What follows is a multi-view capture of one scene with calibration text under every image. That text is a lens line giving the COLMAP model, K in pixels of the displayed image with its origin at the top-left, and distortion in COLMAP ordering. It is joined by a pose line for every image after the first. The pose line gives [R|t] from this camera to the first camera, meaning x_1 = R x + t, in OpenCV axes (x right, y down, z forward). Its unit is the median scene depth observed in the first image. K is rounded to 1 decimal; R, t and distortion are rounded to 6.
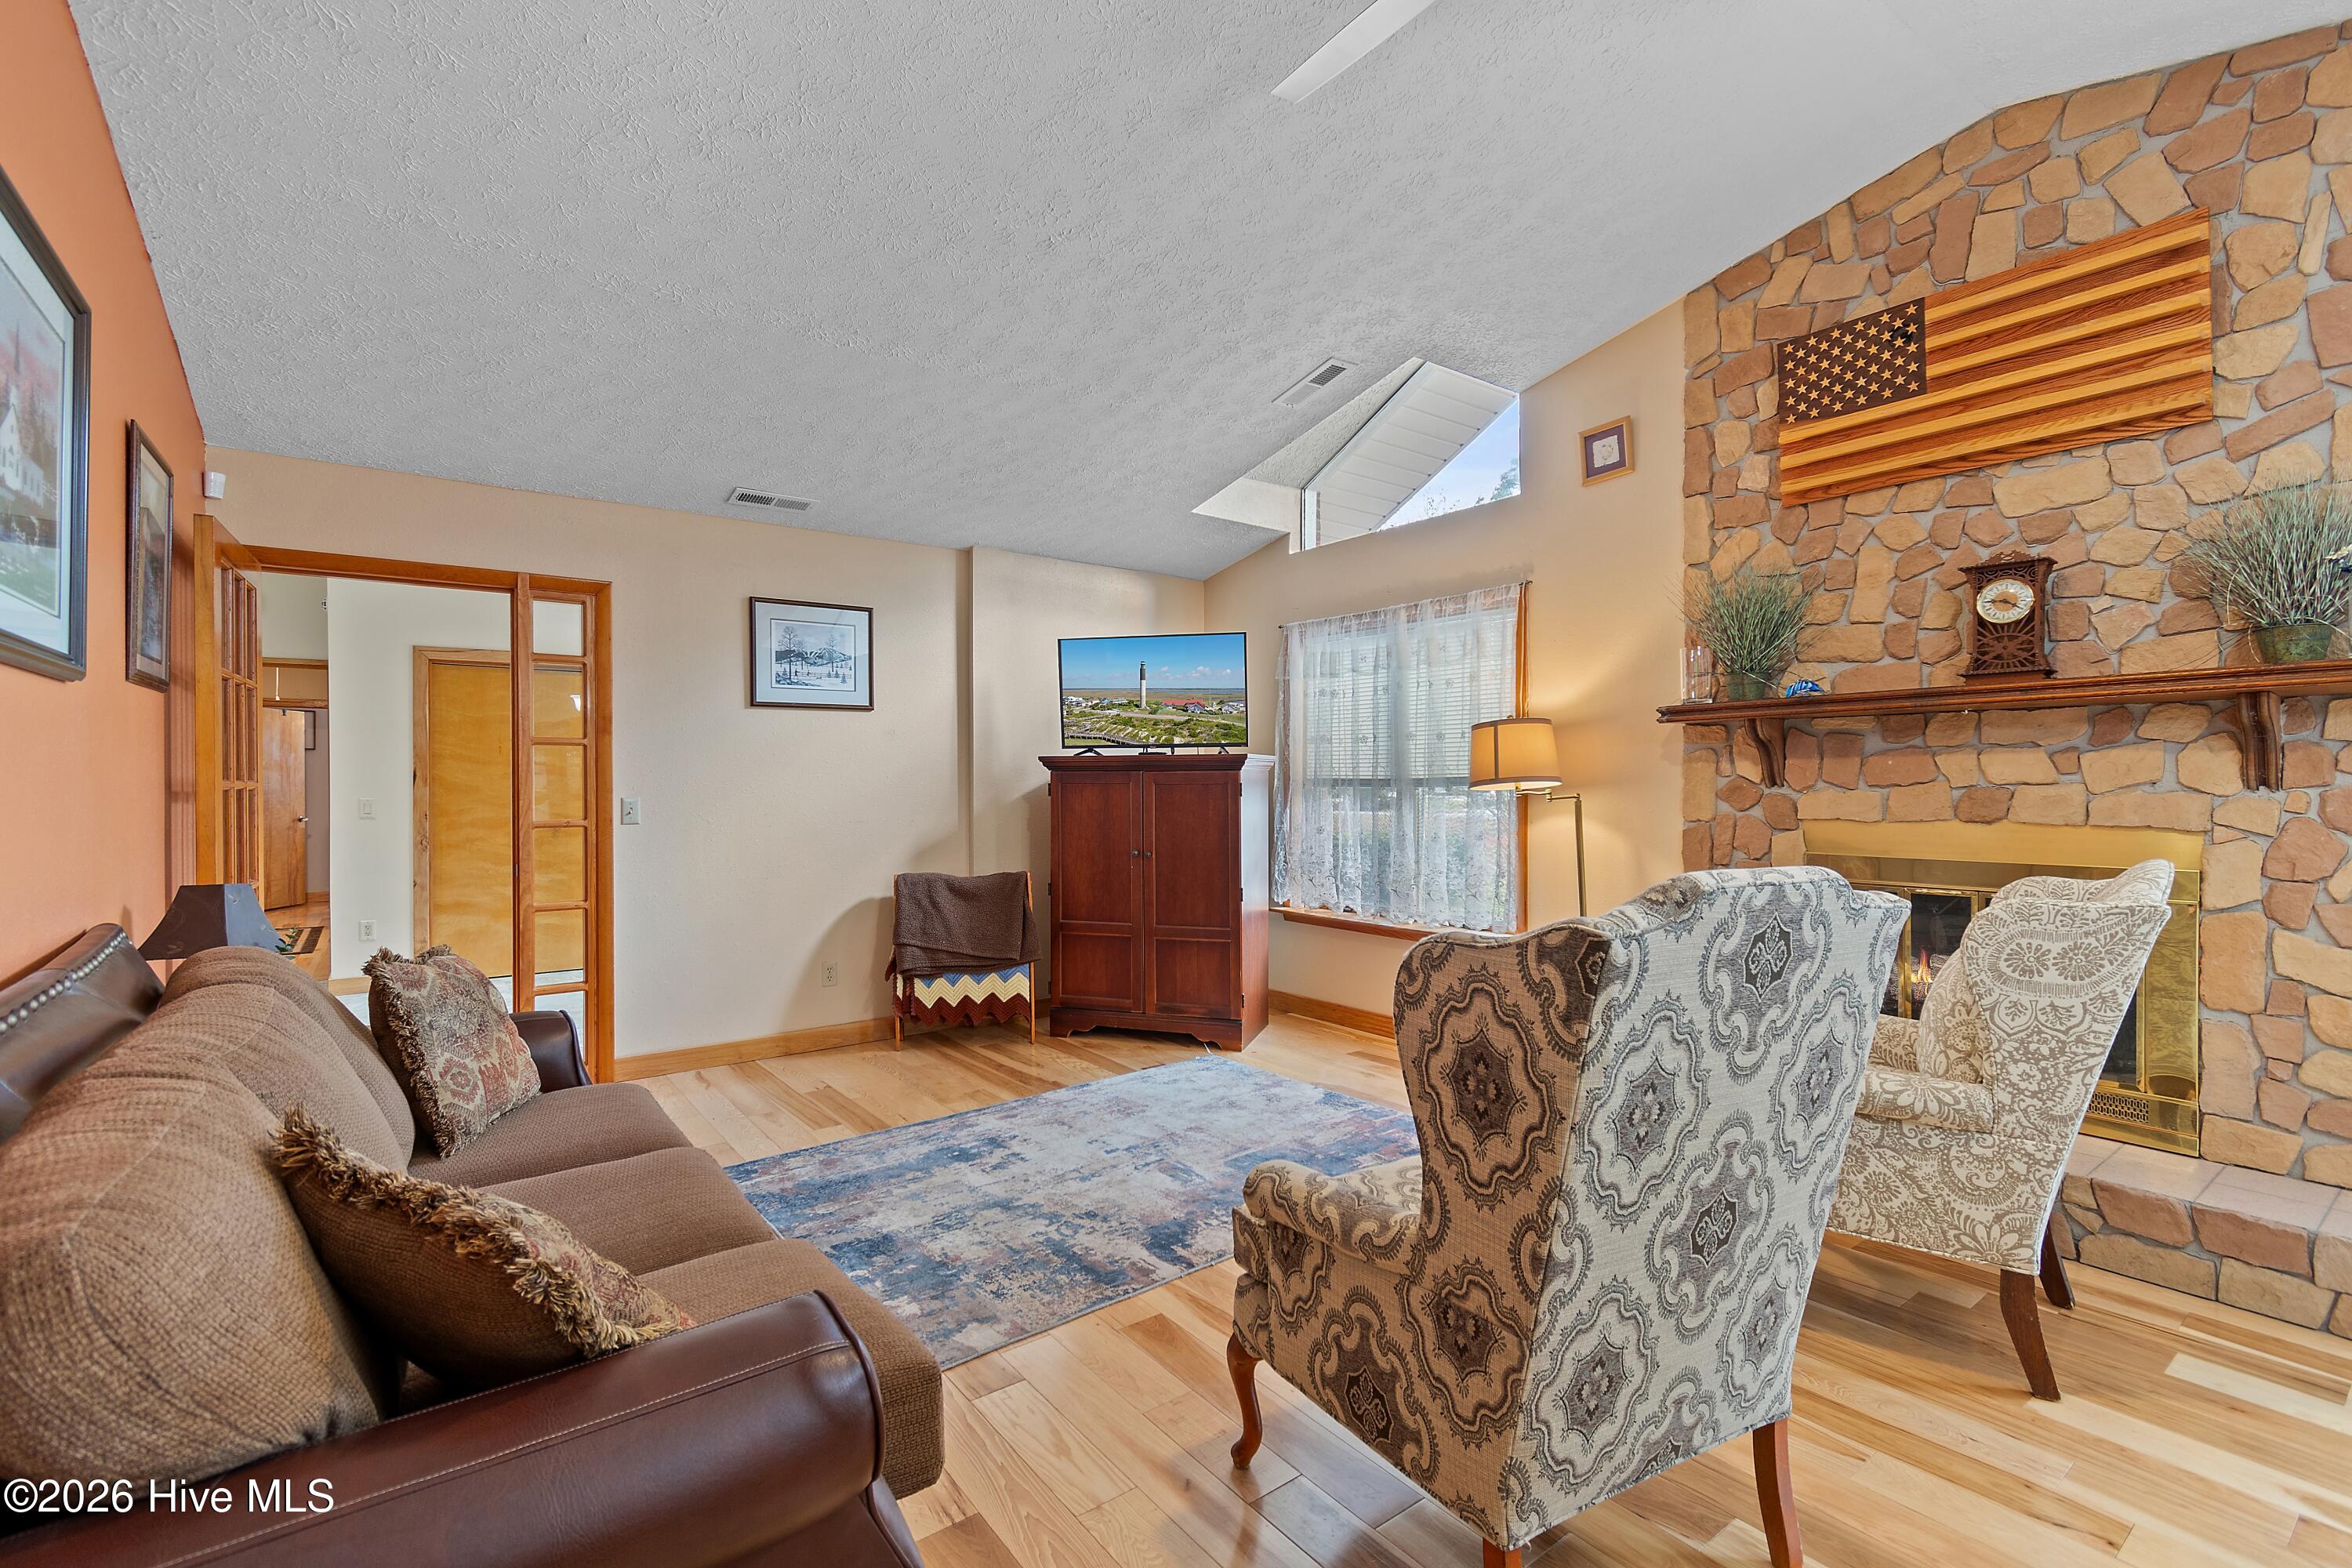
lens RADIAL K [[1035.0, 0, 1174.3], [0, 1035.0, 793.1], [0, 0, 1]] dist [0.003318, -0.000882]
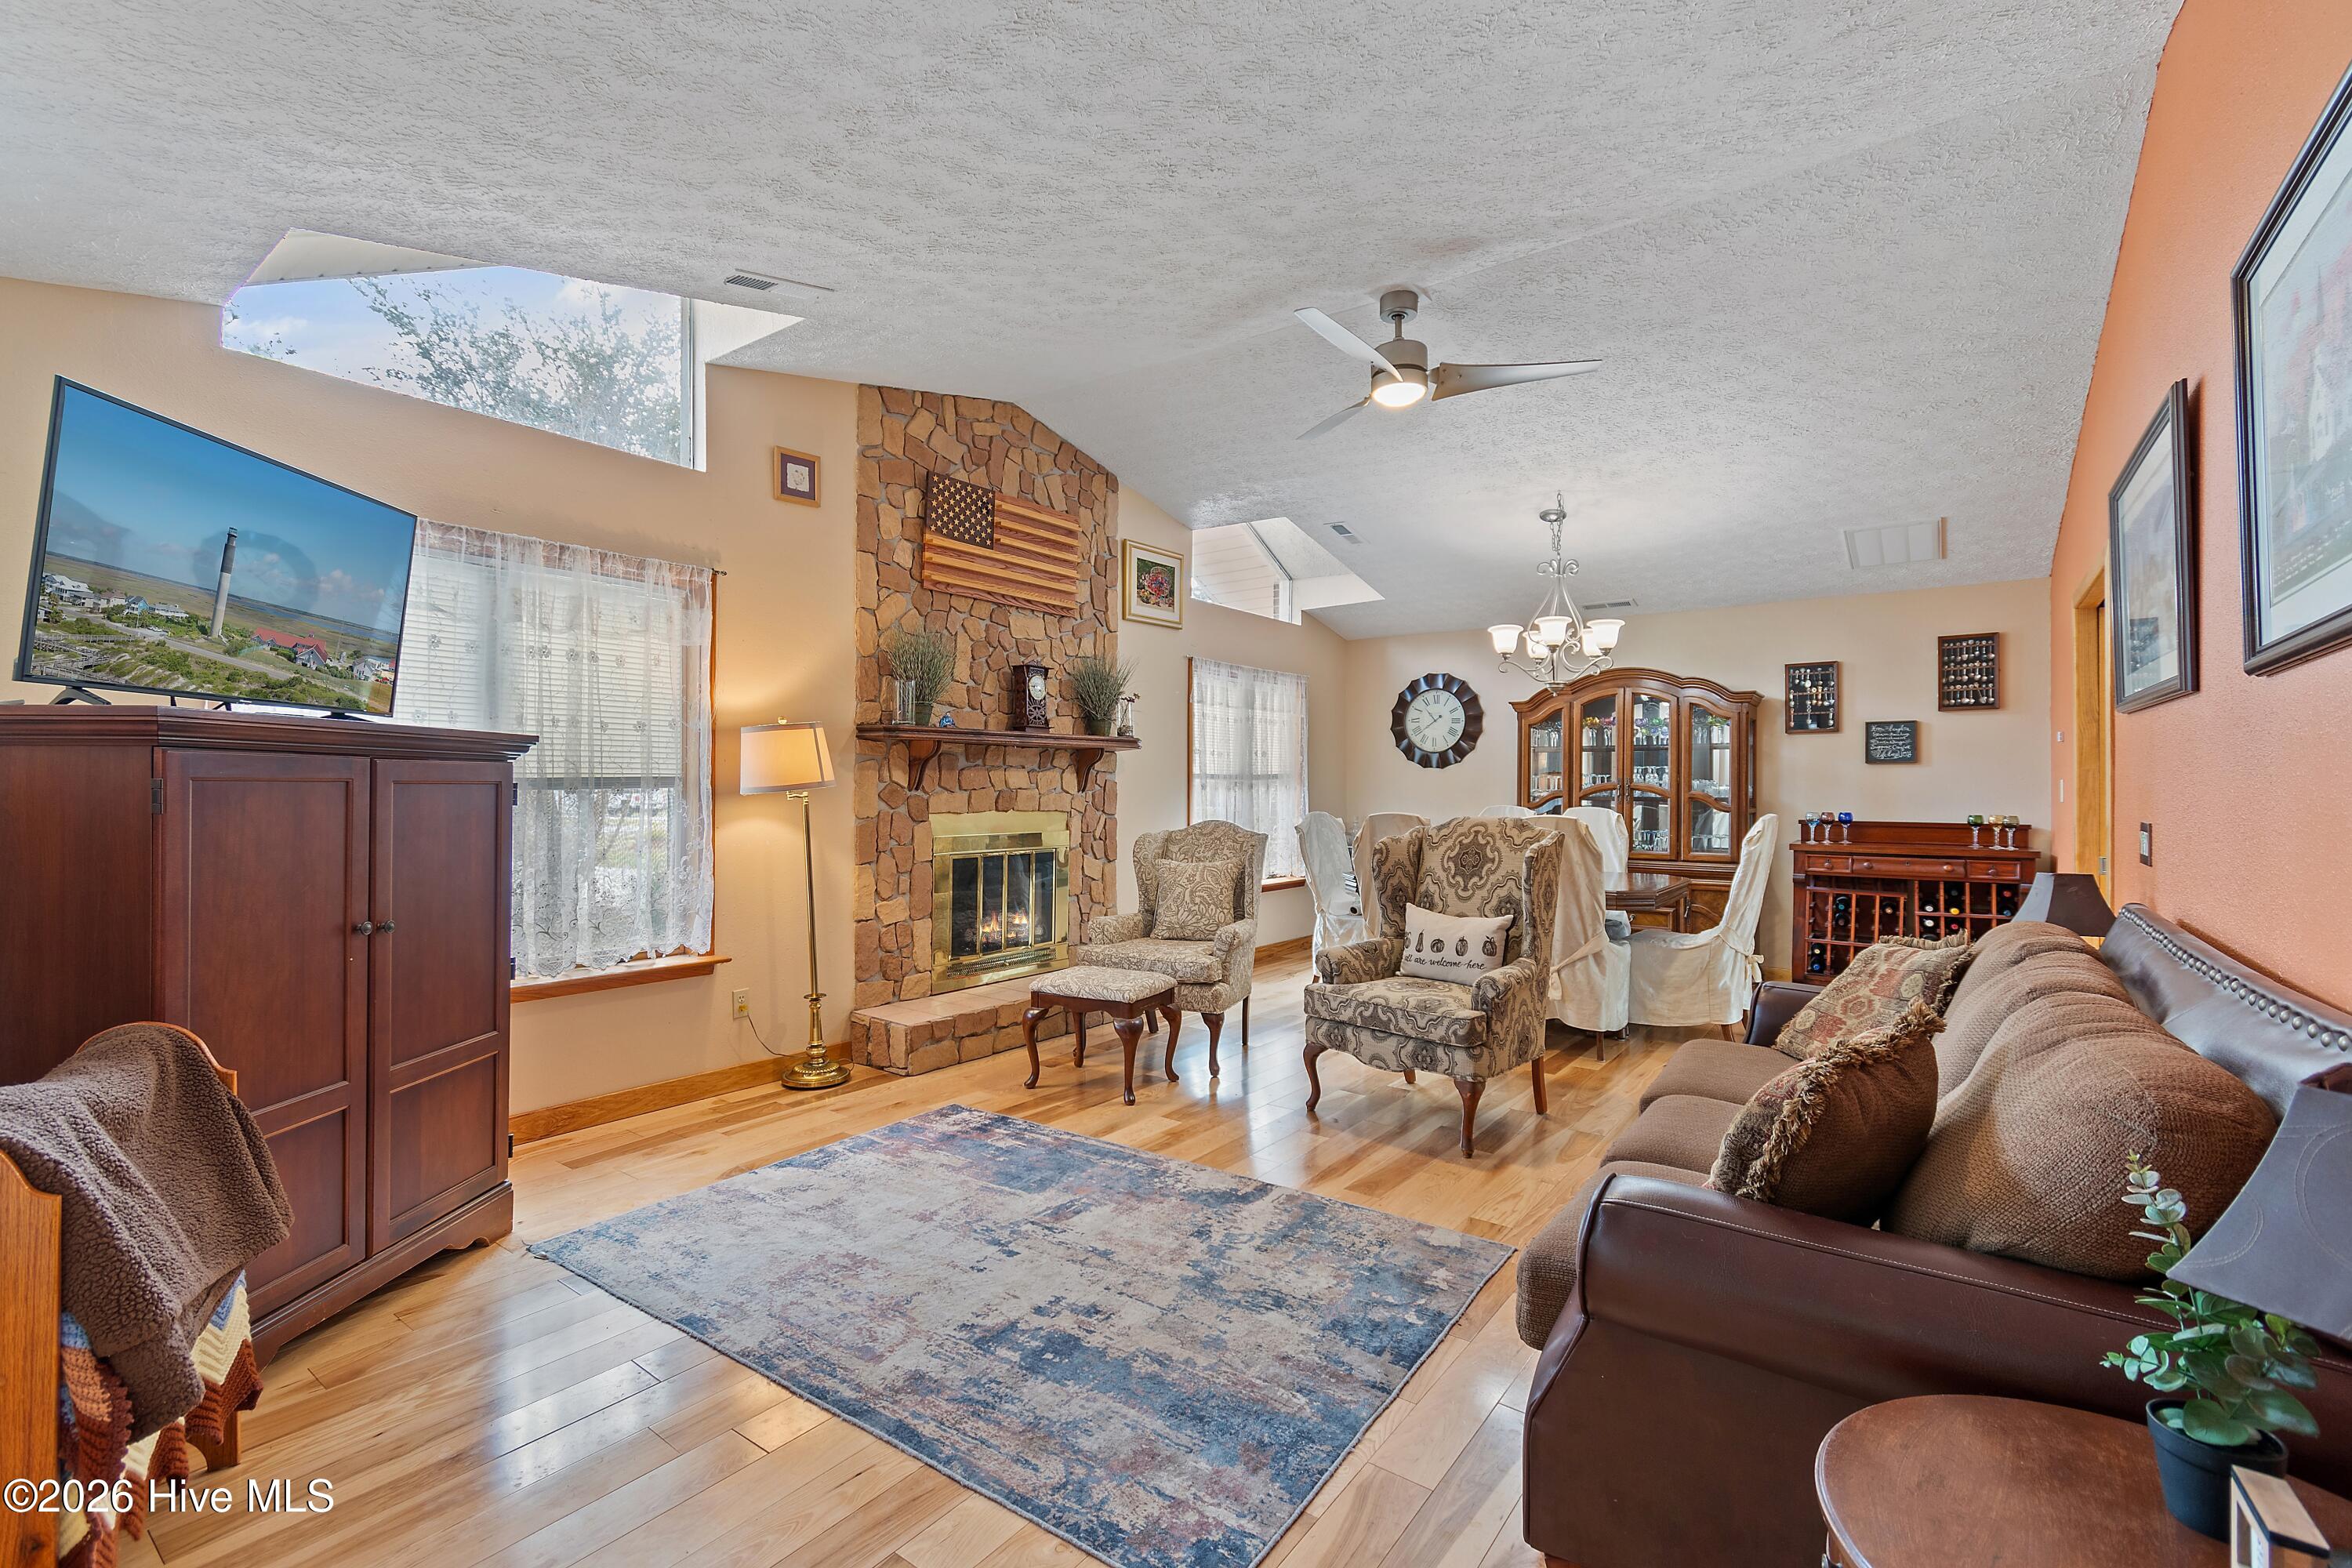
lens RADIAL K [[1027.3, 0, 1176.0], [0, 1027.3, 784.0], [0, 0, 1]] dist [0.001217, -0.000138]
pose [[-0.280743, 0.006389, 0.959762, -1.018765], [0.005029, 0.999974, -0.005185, -0.006713], [-0.959770, 0.003371, -0.280768, 1.319099]]
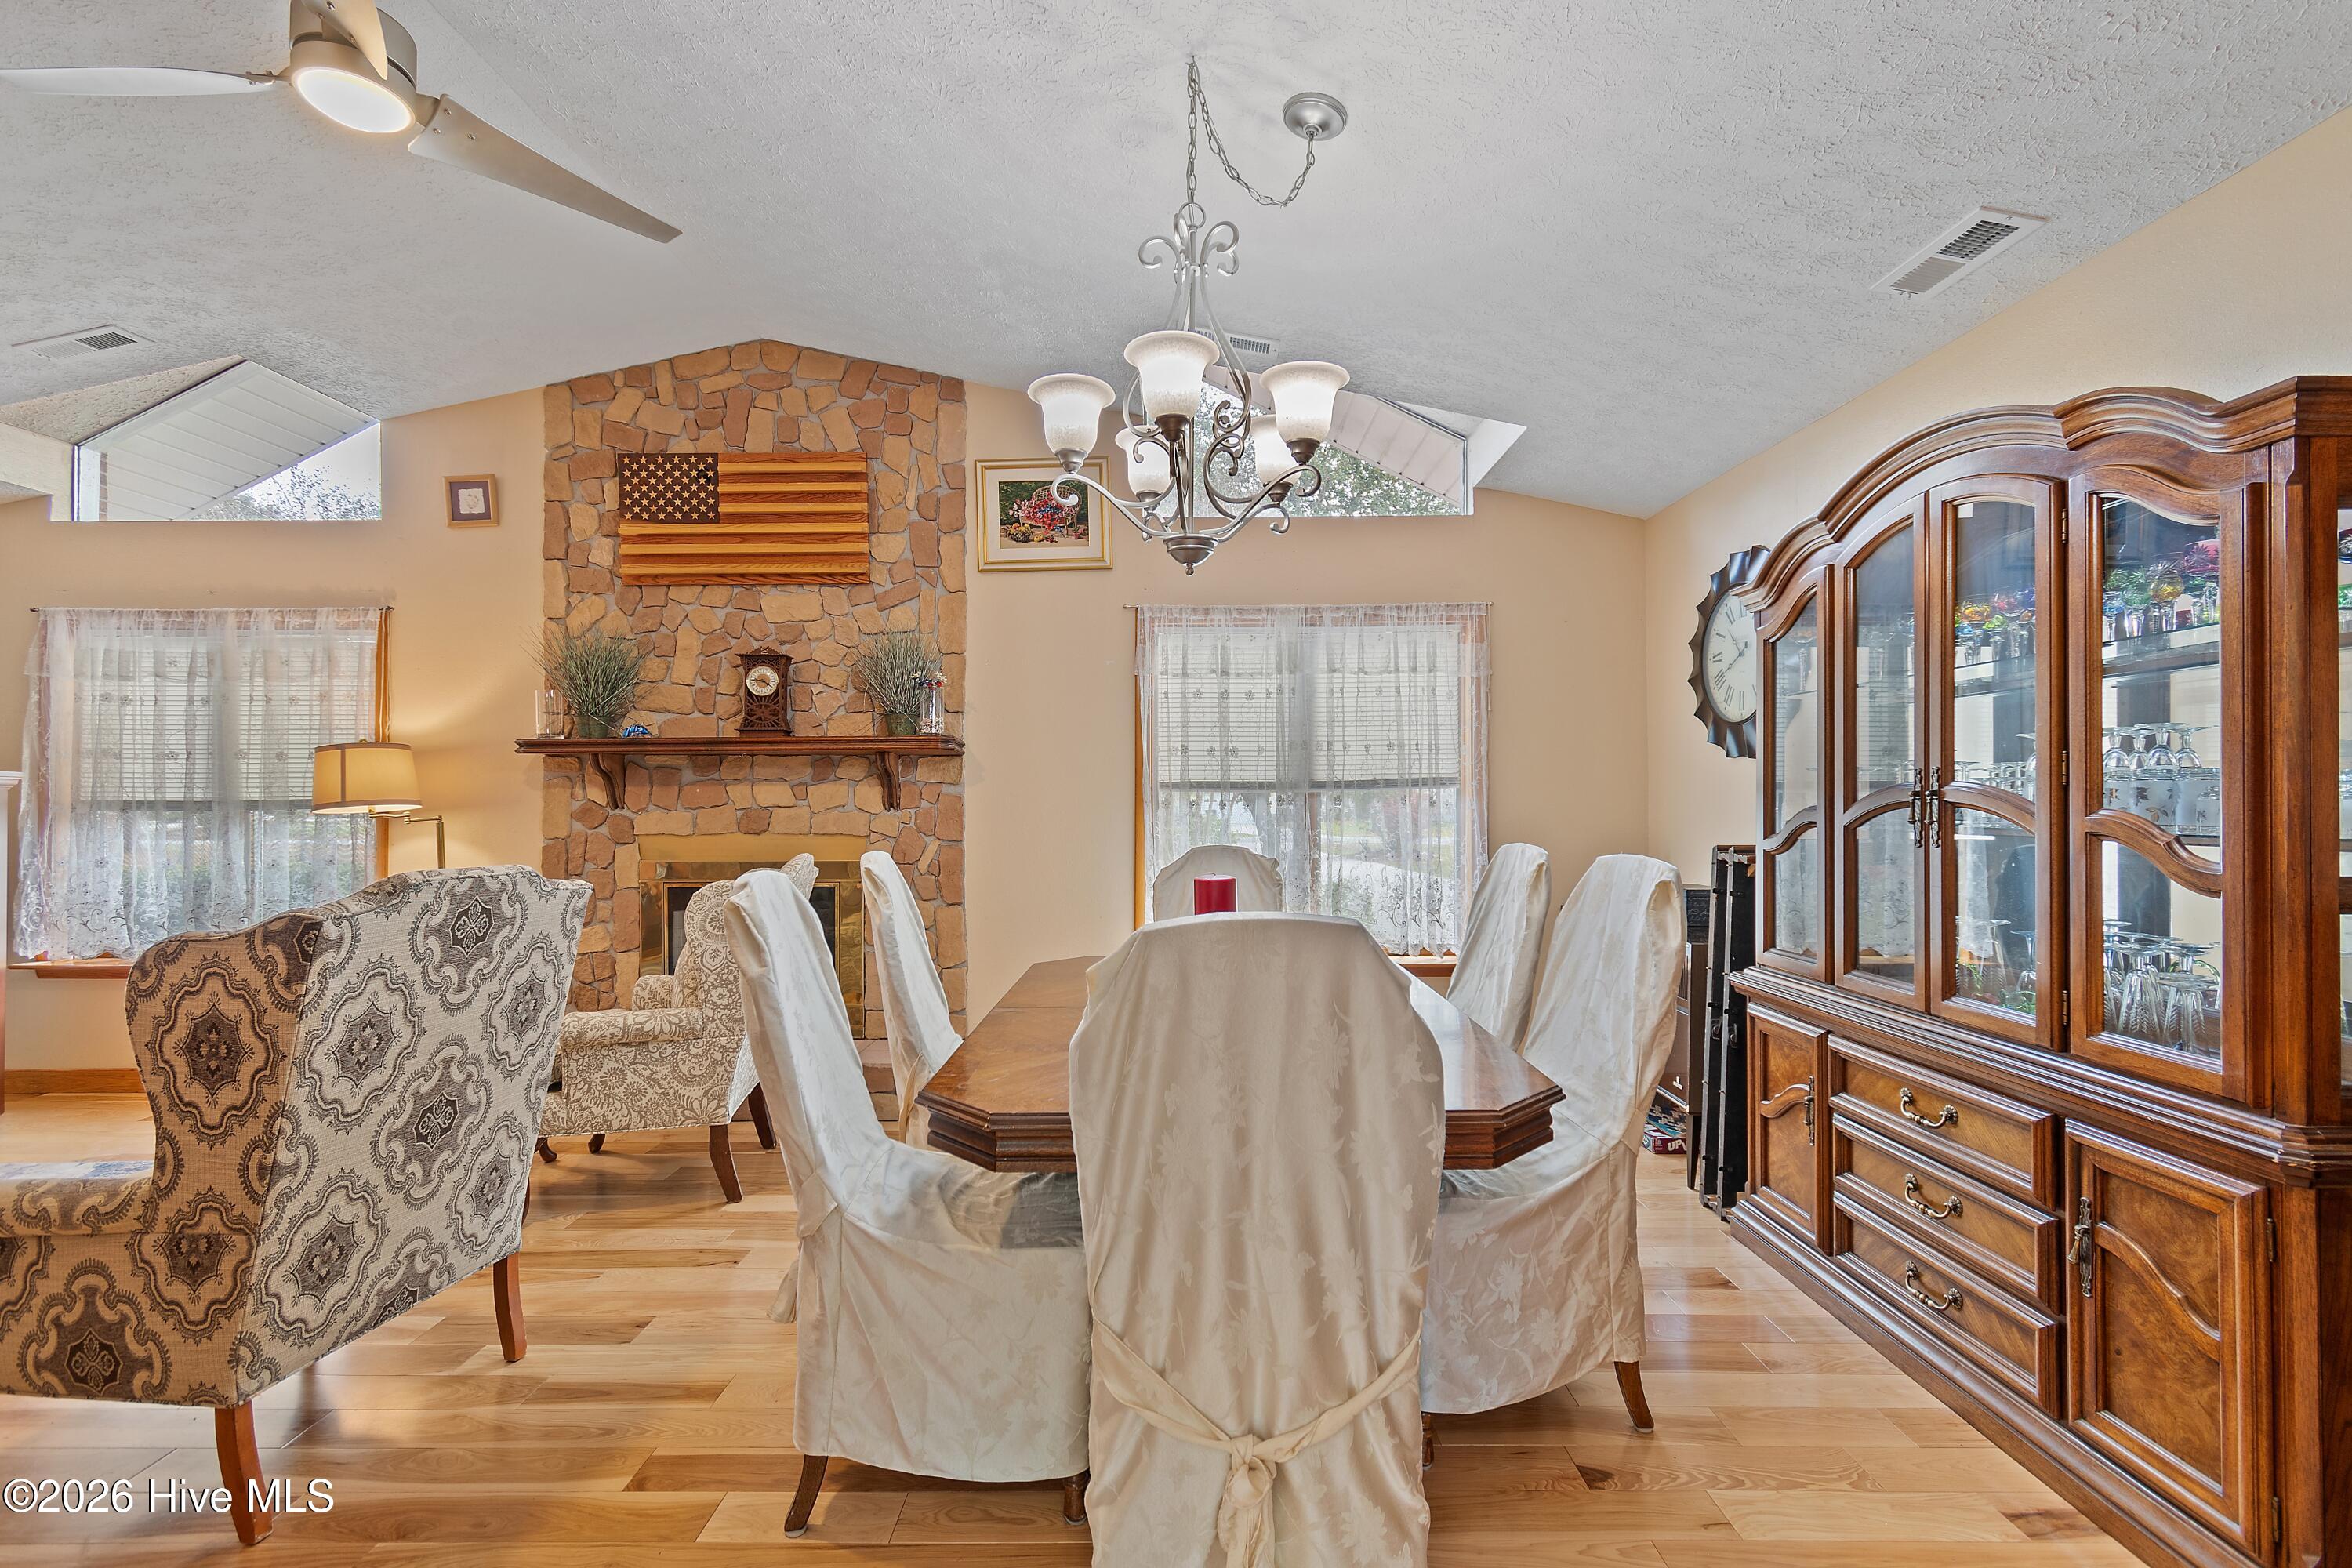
lens RADIAL K [[1035.0, 0, 1174.3], [0, 1035.0, 793.1], [0, 0, 1]] dist [0.003318, -0.000882]
pose [[0.604352, 0.007500, 0.796682, -0.003763], [0.007318, 0.999861, -0.014964, -0.001992], [-0.796684, 0.014874, 0.604213, -0.345252]]
